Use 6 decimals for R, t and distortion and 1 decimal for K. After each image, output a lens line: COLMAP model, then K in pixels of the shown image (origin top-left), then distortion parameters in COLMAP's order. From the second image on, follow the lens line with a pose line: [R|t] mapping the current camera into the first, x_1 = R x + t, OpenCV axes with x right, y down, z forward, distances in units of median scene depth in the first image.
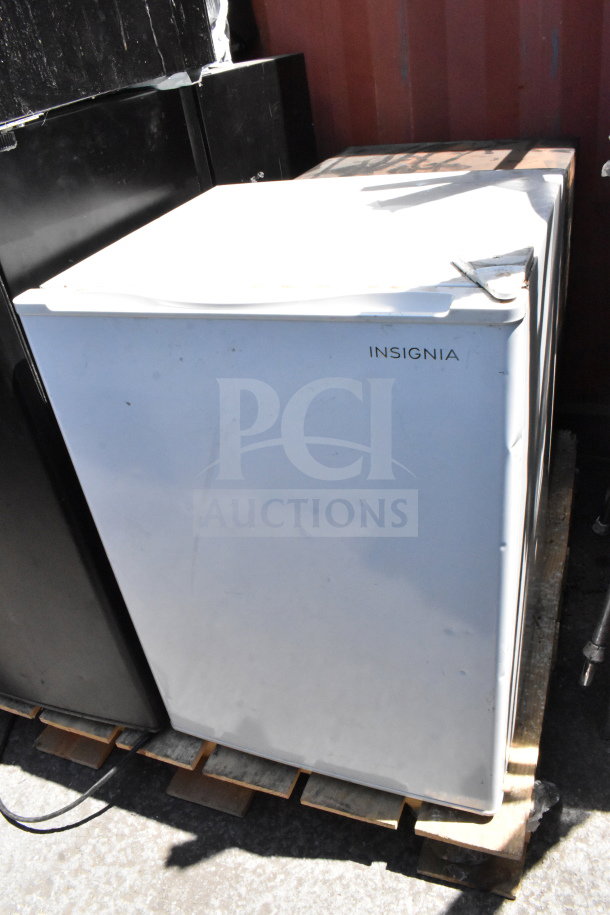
lens RADIAL K [[707.8, 0, 305.0], [0, 707.8, 457.5], [0, 0, 1]] dist [-0.118818, 0.035476]
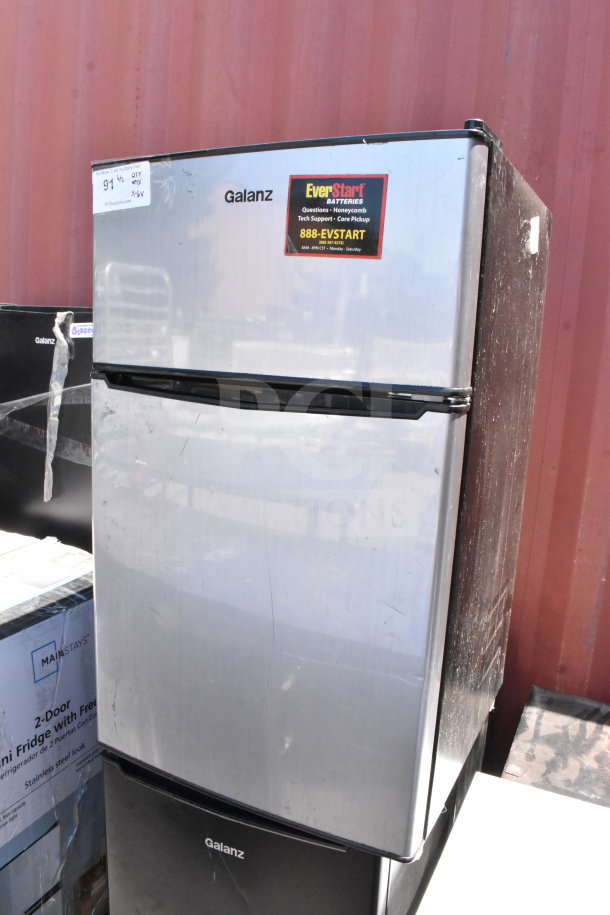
lens RADIAL K [[707.8, 0, 305.0], [0, 707.8, 457.5], [0, 0, 1]] dist [-0.118818, 0.035476]
pose [[0.979090, 0.199397, -0.040307, -0.469355], [-0.199336, 0.900816, -0.385741, -0.345036], [-0.040606, 0.385709, 0.921726, -0.326273]]
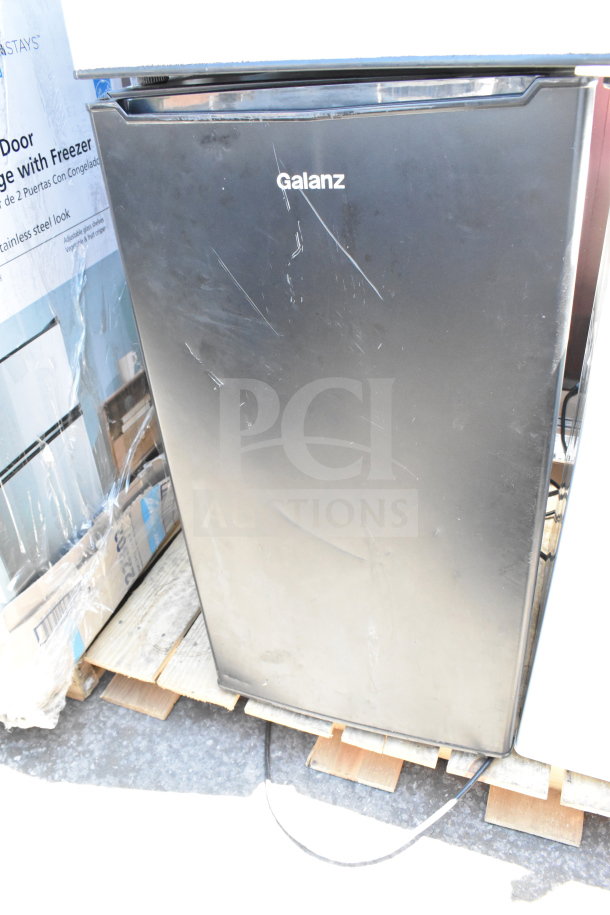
lens RADIAL K [[716.5, 0, 305.0], [0, 716.5, 457.5], [0, 0, 1]] dist [-0.093626, 0.007015]
pose [[0.997503, 0.057910, 0.040420, -0.519904], [-0.059259, 0.997696, 0.033035, -0.009499], [-0.038413, -0.035348, 0.998637, 0.104448]]
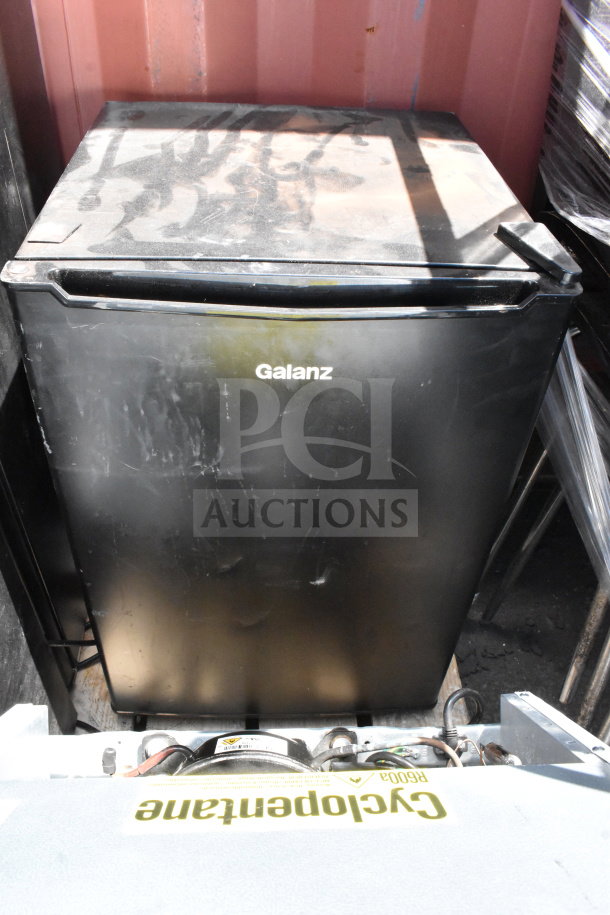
lens RADIAL K [[707.8, 0, 305.0], [0, 707.8, 457.5], [0, 0, 1]] dist [-0.118818, 0.035476]
pose [[0.898907, -0.151389, 0.411154, -0.104100], [0.086079, 0.981141, 0.173068, -0.293864], [-0.429601, -0.120180, 0.894986, 0.434427]]
